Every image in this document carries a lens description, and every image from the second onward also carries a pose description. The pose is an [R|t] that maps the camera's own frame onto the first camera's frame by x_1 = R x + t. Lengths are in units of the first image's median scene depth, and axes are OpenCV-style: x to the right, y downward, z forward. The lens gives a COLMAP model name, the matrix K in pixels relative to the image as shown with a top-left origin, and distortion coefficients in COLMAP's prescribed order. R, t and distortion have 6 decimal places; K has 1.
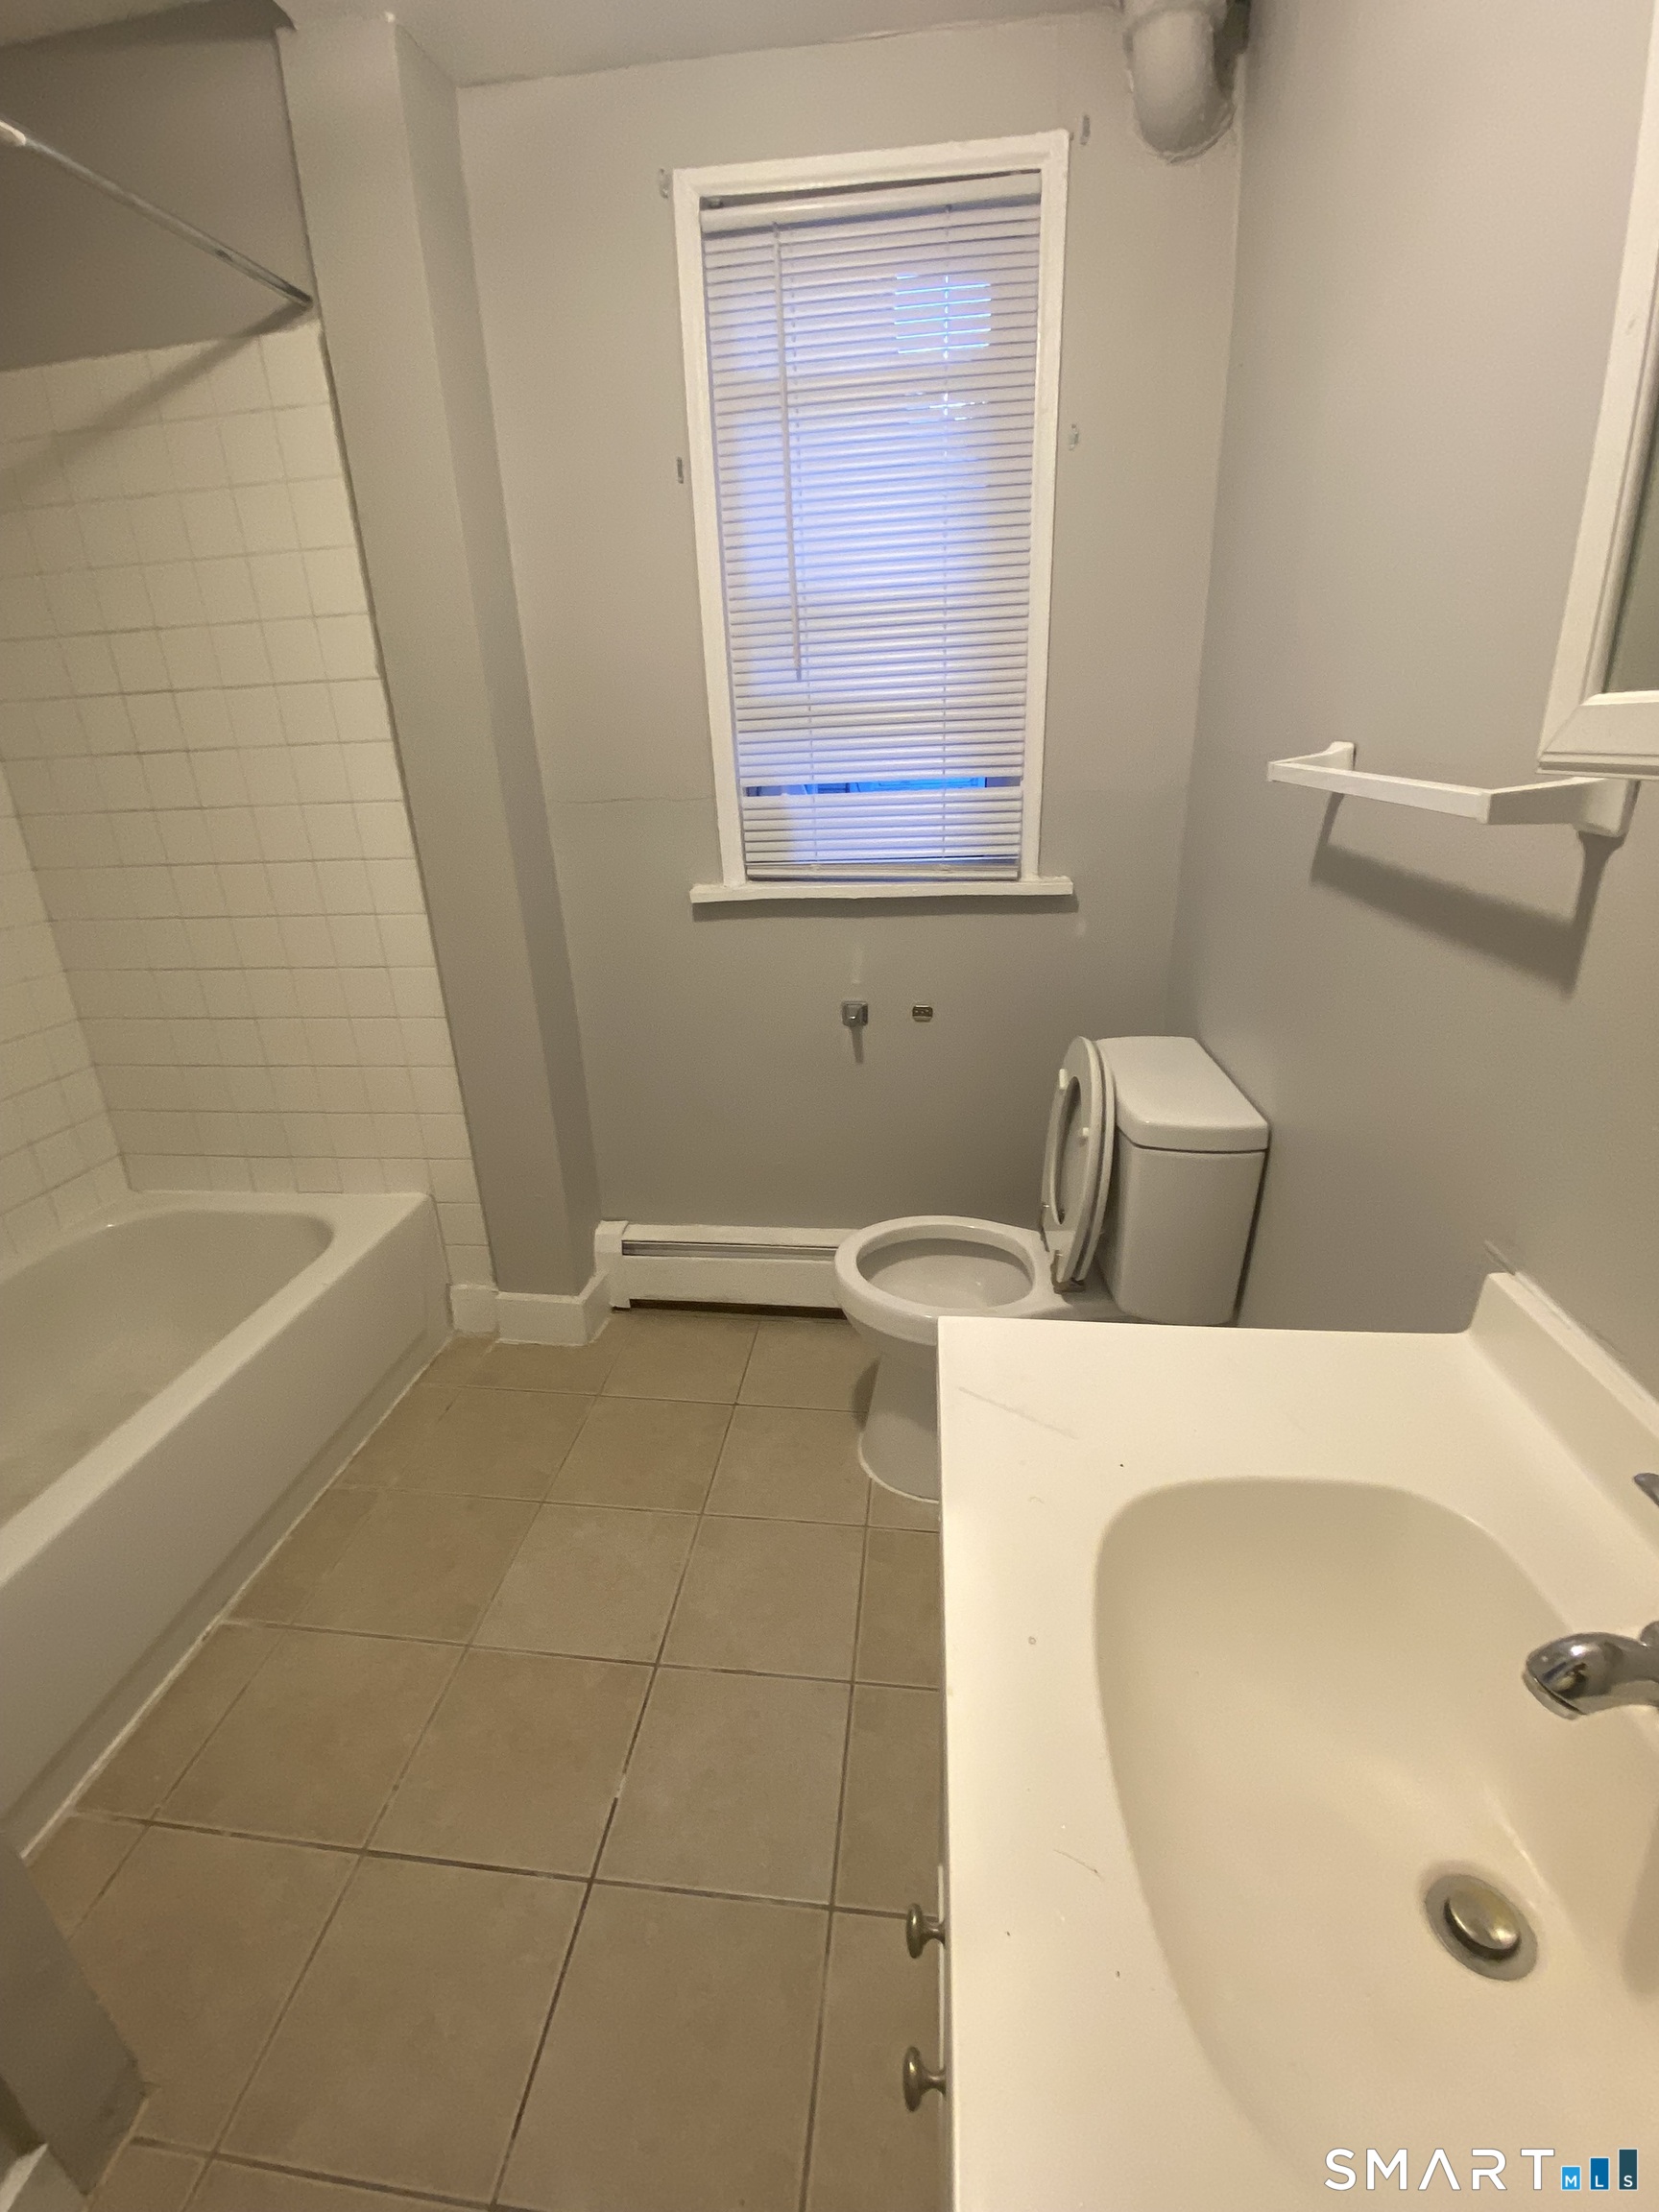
lens RADIAL K [[938.4, 0, 822.8], [0, 938.4, 1105.8], [0, 0, 1]] dist [0.000214, -0.014192]
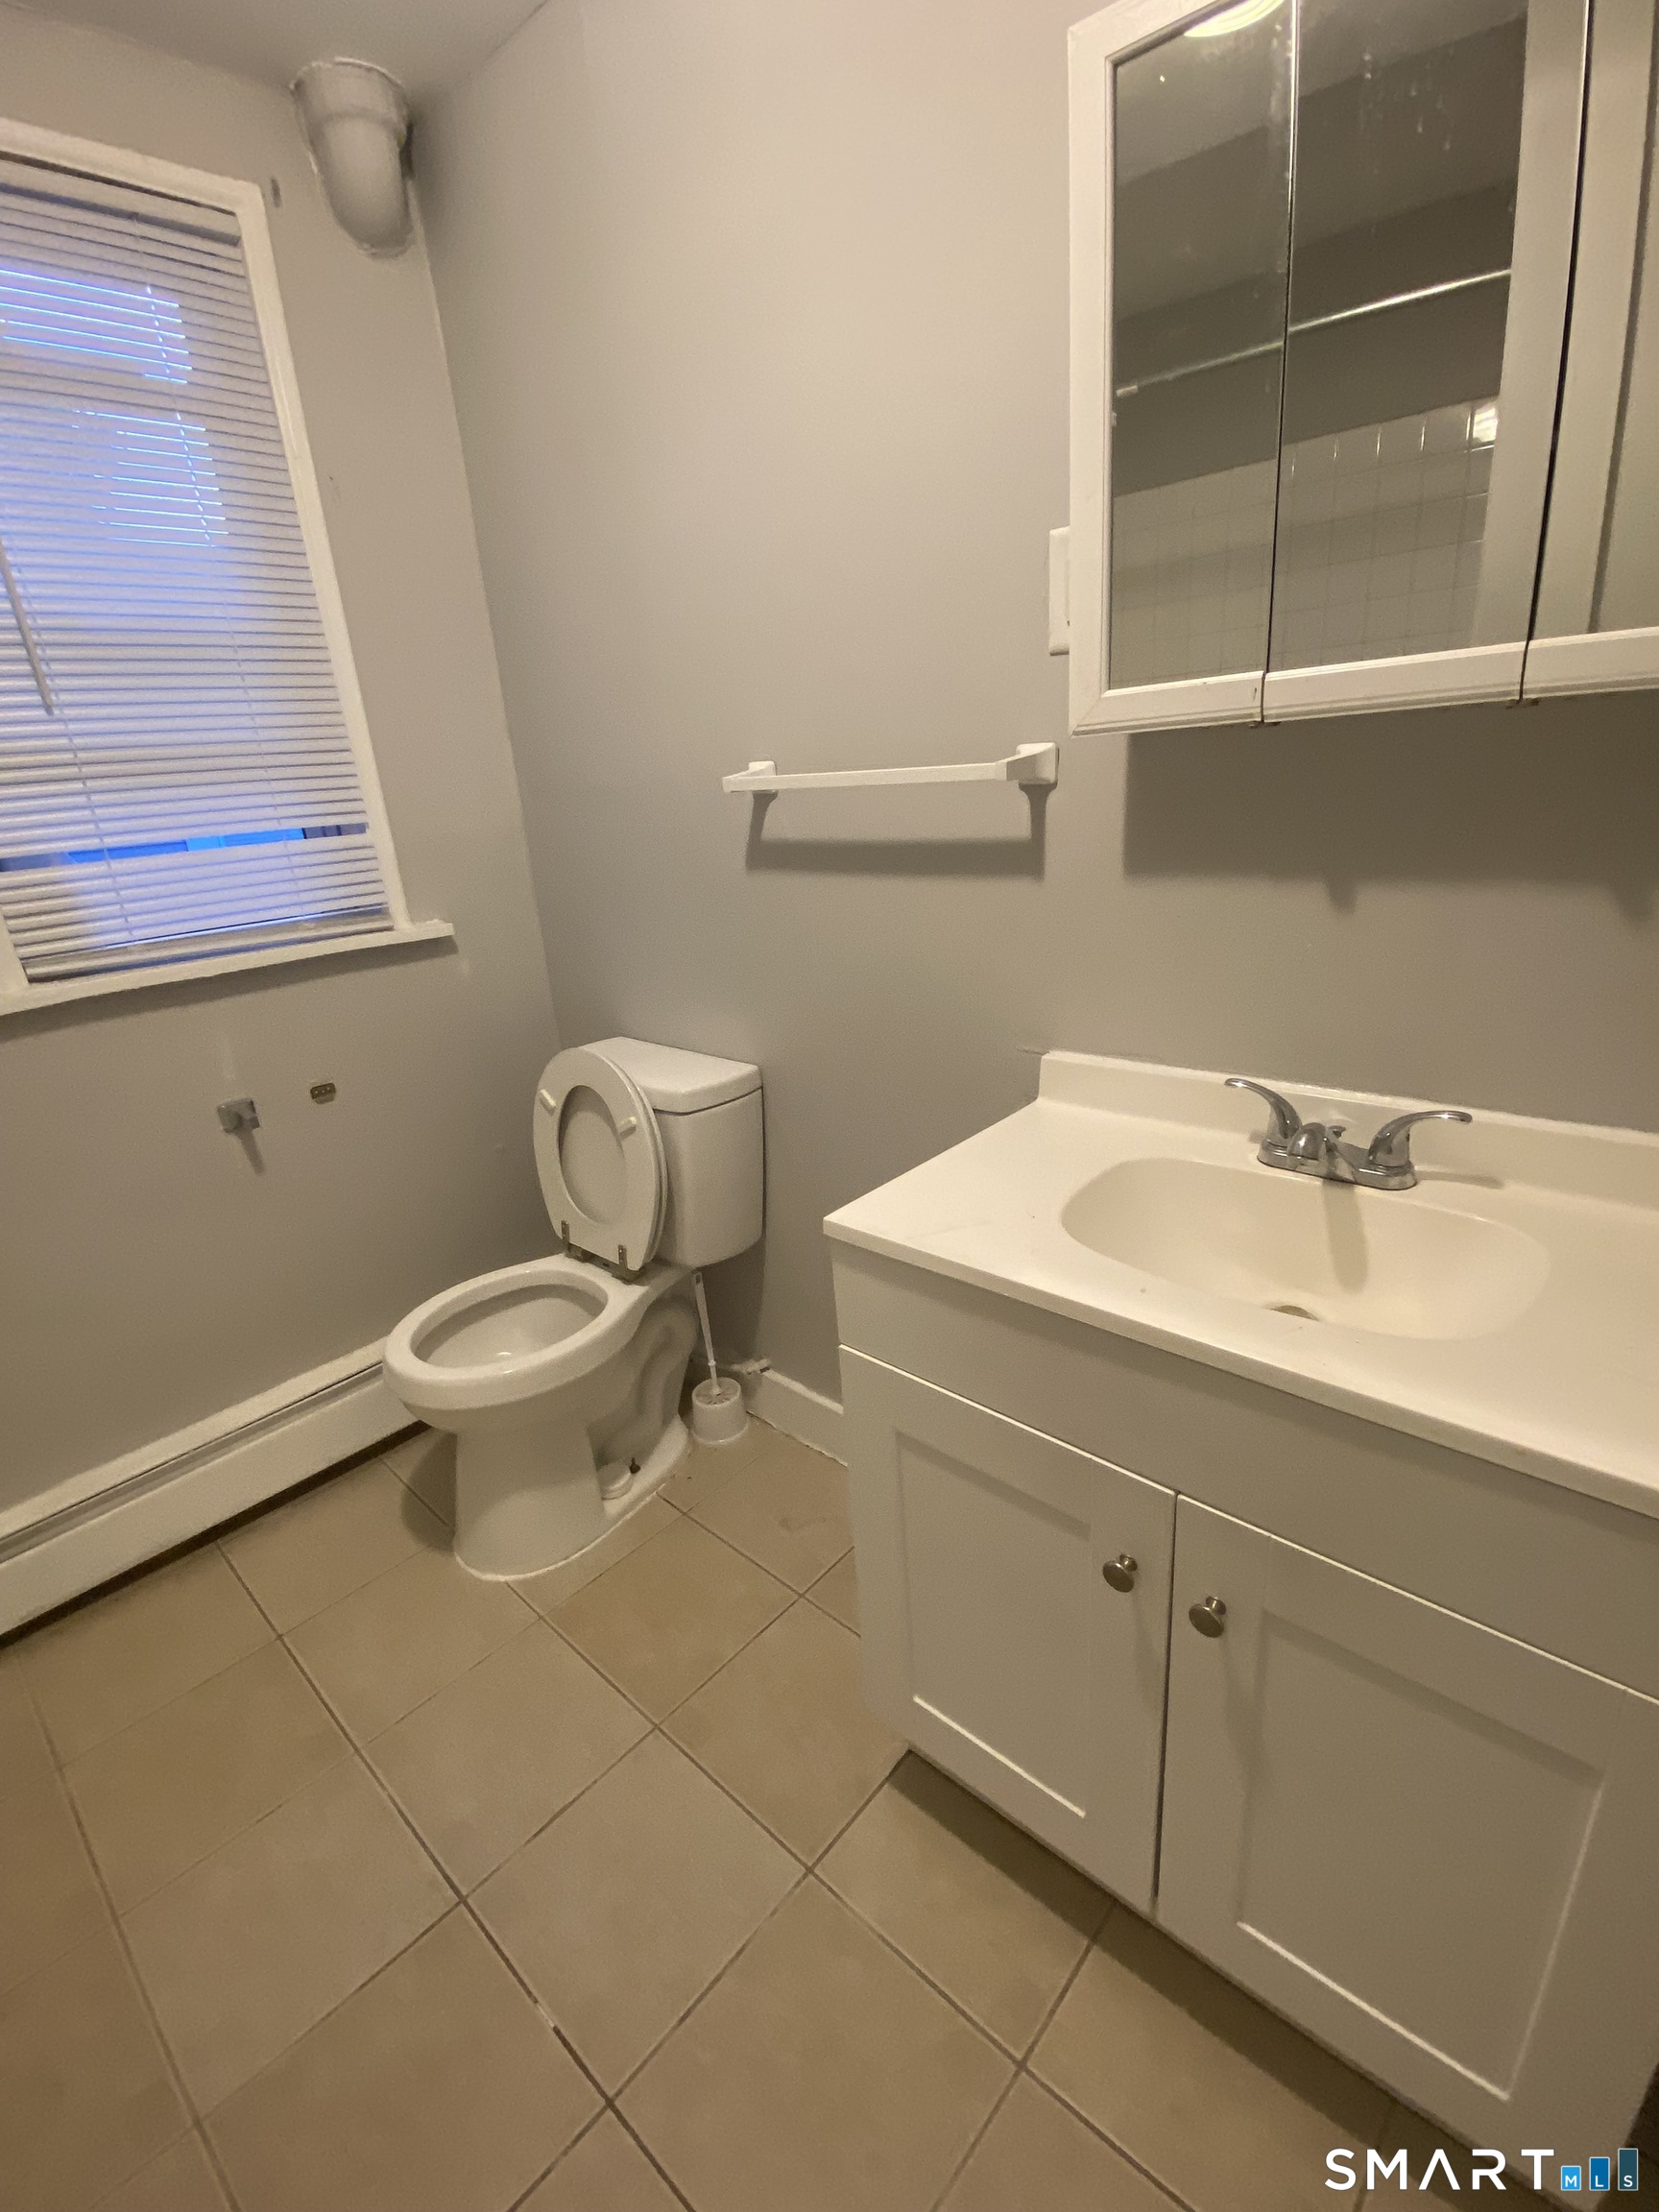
lens RADIAL K [[965.7, 0, 829.5], [0, 965.7, 1106.0], [0, 0, 1]] dist [-0.000887, -0.013890]
pose [[0.586286, -0.271176, 0.763369, -0.425225], [0.335958, 0.938847, 0.075488, 0.004772], [-0.737157, 0.212202, 0.641537, 0.104535]]
